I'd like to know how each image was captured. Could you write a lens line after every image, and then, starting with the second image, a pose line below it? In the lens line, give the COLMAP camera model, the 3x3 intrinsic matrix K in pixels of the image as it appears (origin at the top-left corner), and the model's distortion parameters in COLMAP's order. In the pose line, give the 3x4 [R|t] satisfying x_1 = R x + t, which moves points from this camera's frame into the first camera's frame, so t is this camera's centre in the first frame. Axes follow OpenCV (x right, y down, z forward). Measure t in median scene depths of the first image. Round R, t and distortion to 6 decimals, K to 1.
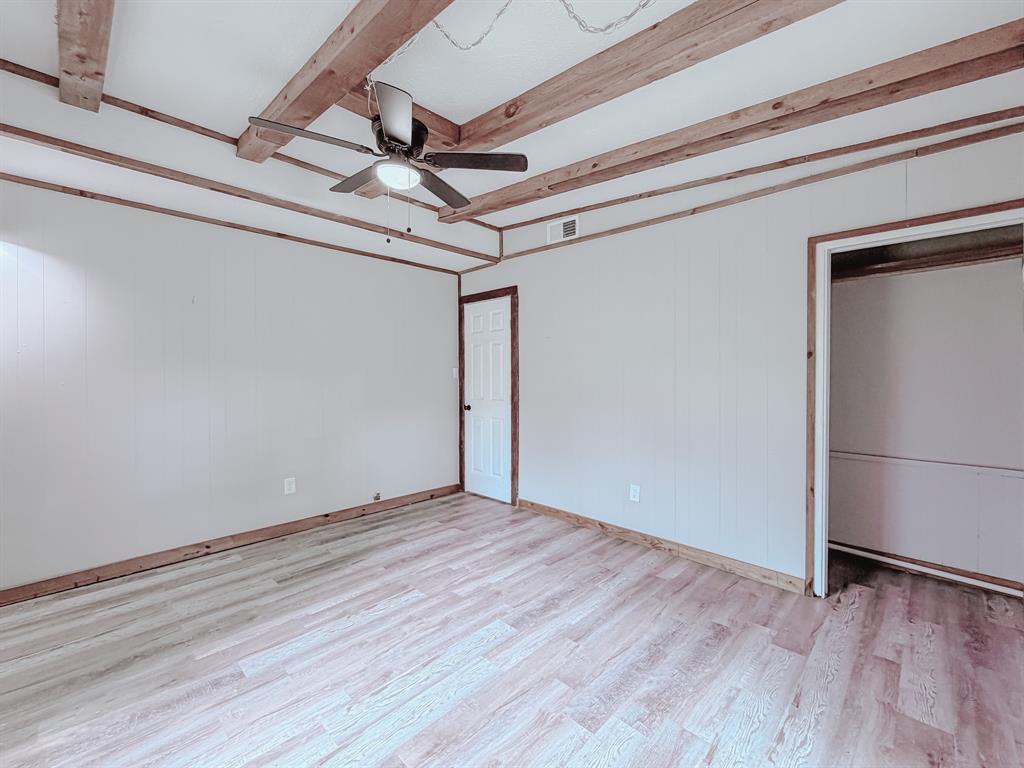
lens RADIAL K [[424.5, 0, 516.3], [0, 424.5, 378.5], [0, 0, 1]] dist [-0.003574, 0.000526]
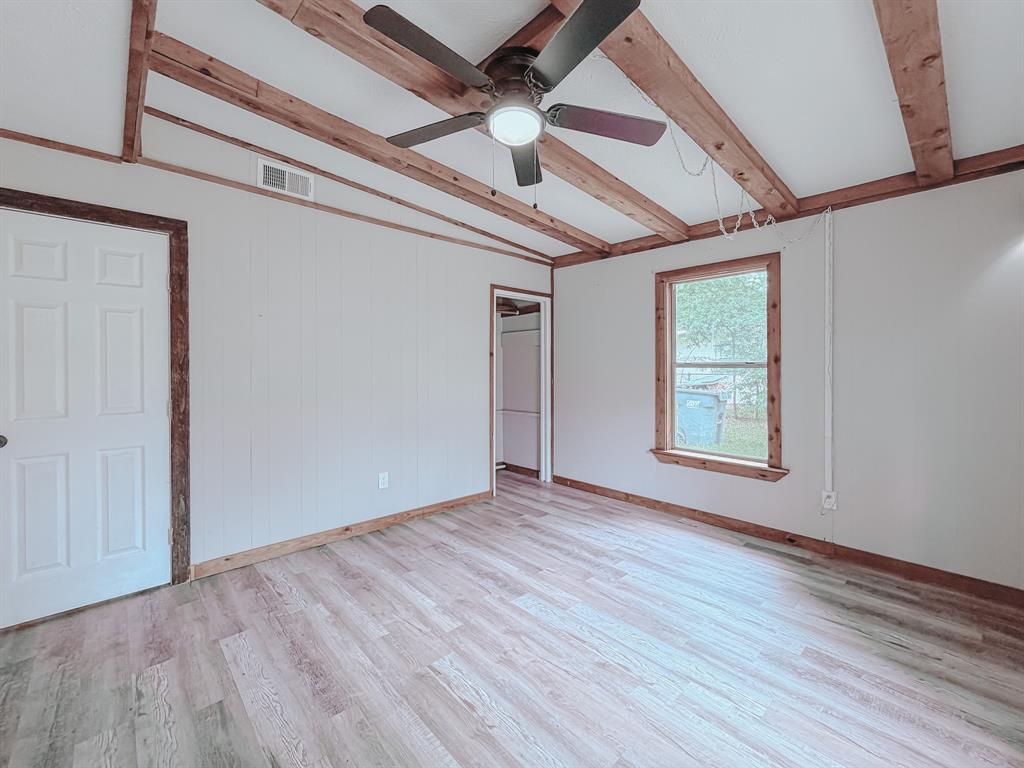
lens RADIAL K [[424.5, 0, 492.9], [0, 424.5, 369.5], [0, 0, 1]] dist [-0.003574, 0.000526]
pose [[0.081892, -0.008104, 0.996608, -0.916518], [0.008186, 0.999939, 0.007458, -0.008535], [-0.996608, 0.007547, 0.081953, 0.809954]]
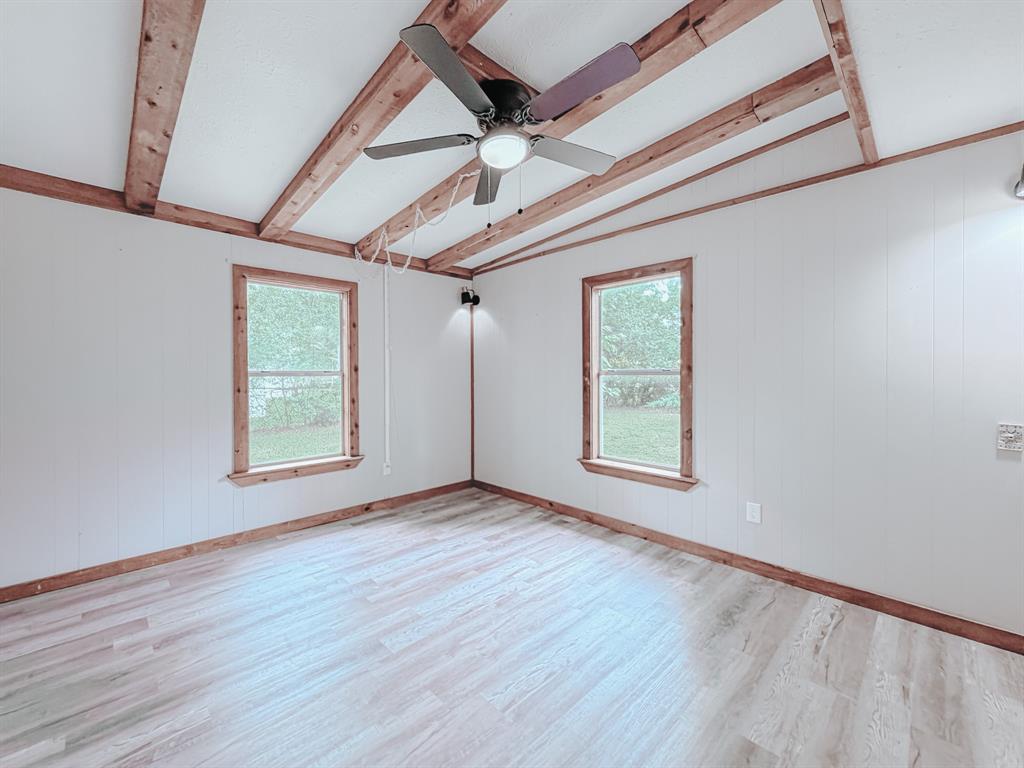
lens RADIAL K [[424.5, 0, 520.9], [0, 424.5, 383.6], [0, 0, 1]] dist [-0.003574, 0.000526]
pose [[-0.999926, 0.004044, 0.011503, -0.270578], [0.004376, 0.999570, 0.028996, -0.012279], [-0.011381, 0.029044, -0.999513, 1.578393]]
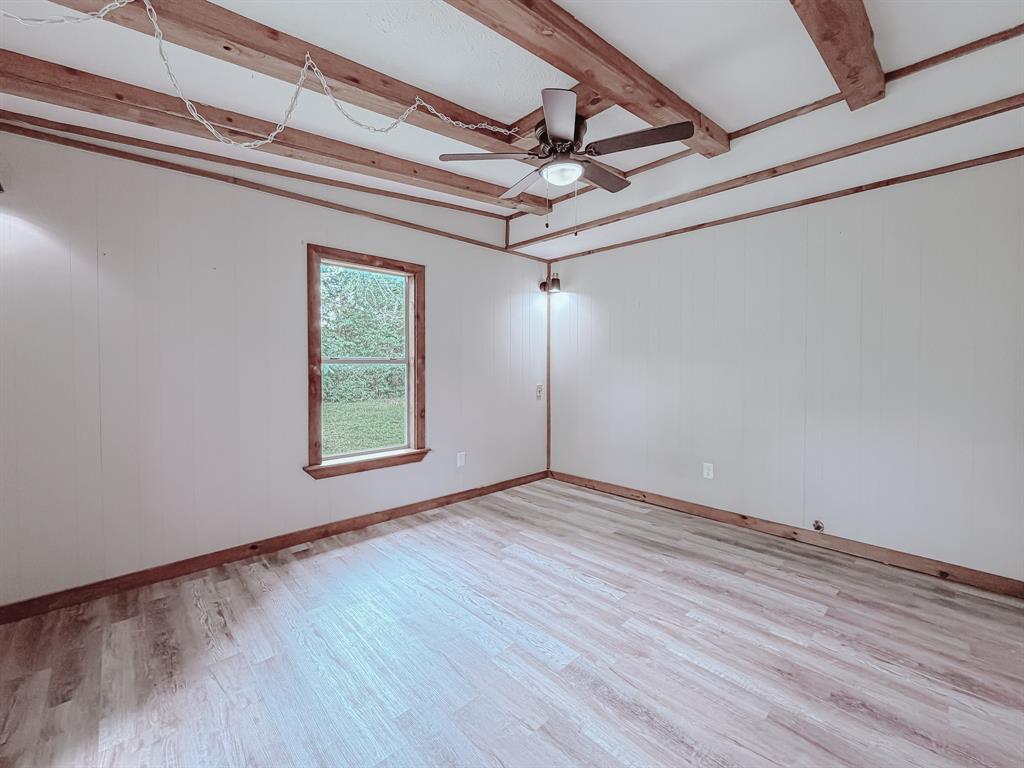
lens RADIAL K [[424.5, 0, 510.6], [0, 424.5, 379.7], [0, 0, 1]] dist [-0.003574, 0.000526]
pose [[-0.036077, 0.041154, -0.998501, 0.658673], [-0.007956, 0.999108, 0.041466, -0.006213], [0.999317, 0.009440, -0.035717, 0.754526]]
